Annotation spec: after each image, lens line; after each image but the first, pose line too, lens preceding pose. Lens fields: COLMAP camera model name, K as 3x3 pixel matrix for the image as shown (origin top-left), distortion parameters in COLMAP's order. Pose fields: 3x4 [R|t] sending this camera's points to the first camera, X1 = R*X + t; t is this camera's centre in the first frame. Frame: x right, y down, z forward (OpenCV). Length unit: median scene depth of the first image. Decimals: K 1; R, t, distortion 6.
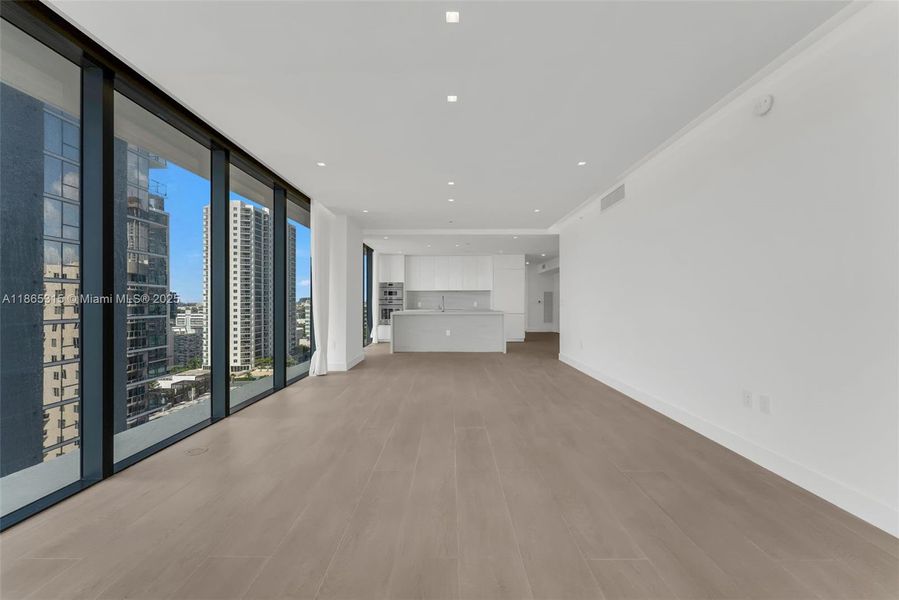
lens RADIAL K [[360.9, 0, 449.5], [0, 360.9, 300.0], [0, 0, 1]] dist [0.021860, 0.000027]
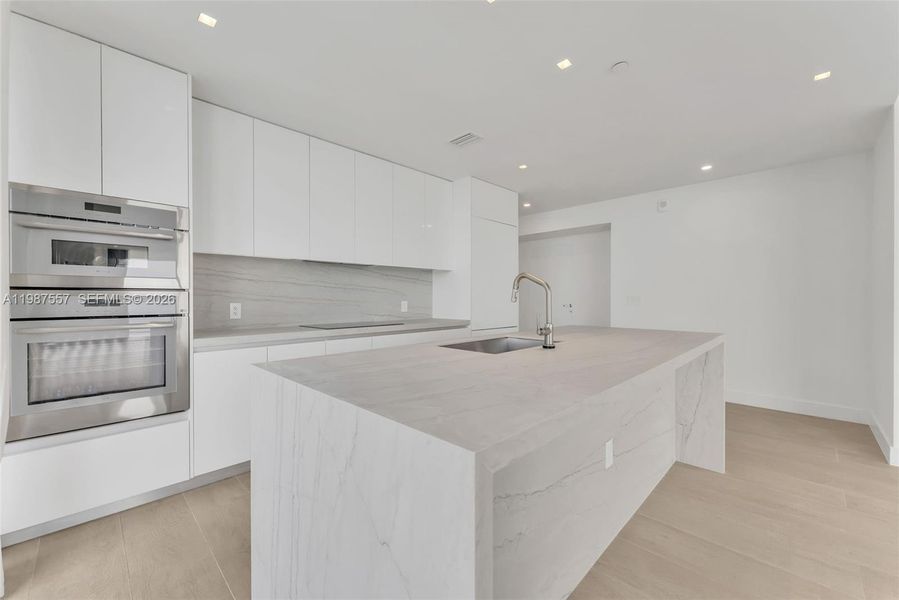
lens RADIAL K [[359.4, 0, 447.0], [0, 359.4, 300.3], [0, 0, 1]] dist [-0.000045, -0.000174]
pose [[0.699020, -0.005054, 0.715085, -0.163812], [-0.000895, 0.999968, 0.007942, 0.002562], [-0.715102, -0.006192, 0.698993, 0.713908]]
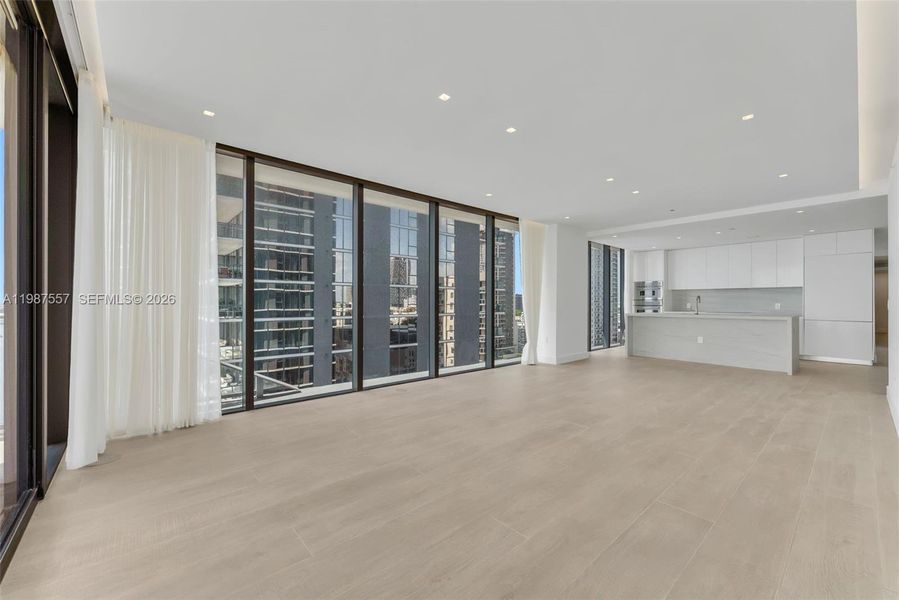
lens RADIAL K [[359.4, 0, 447.0], [0, 359.4, 300.3], [0, 0, 1]] dist [-0.000045, -0.000174]
pose [[0.658732, -0.001338, -0.752376, 0.179932], [0.000558, 0.999999, -0.001289, 0.000207], [0.752377, 0.000429, 0.658732, 0.017071]]
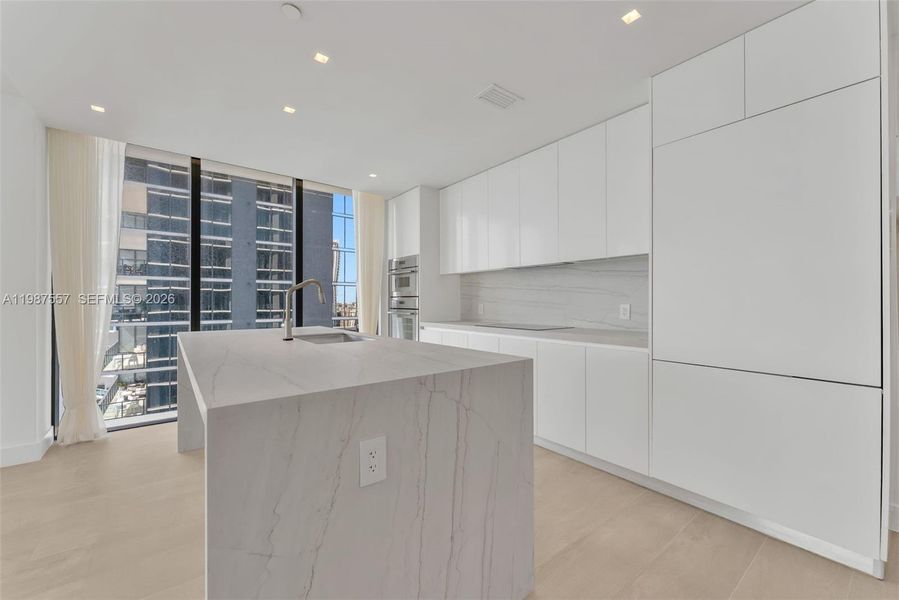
lens RADIAL K [[358.1, 0, 455.5], [0, 358.1, 300.8], [0, 0, 1]] dist [-0.000147, -0.000167]
pose [[0.630400, -0.002342, -0.776267, 0.200676], [0.002837, 0.999996, -0.000713, 0.003733], [0.776265, -0.001753, 0.630404, 0.742168]]
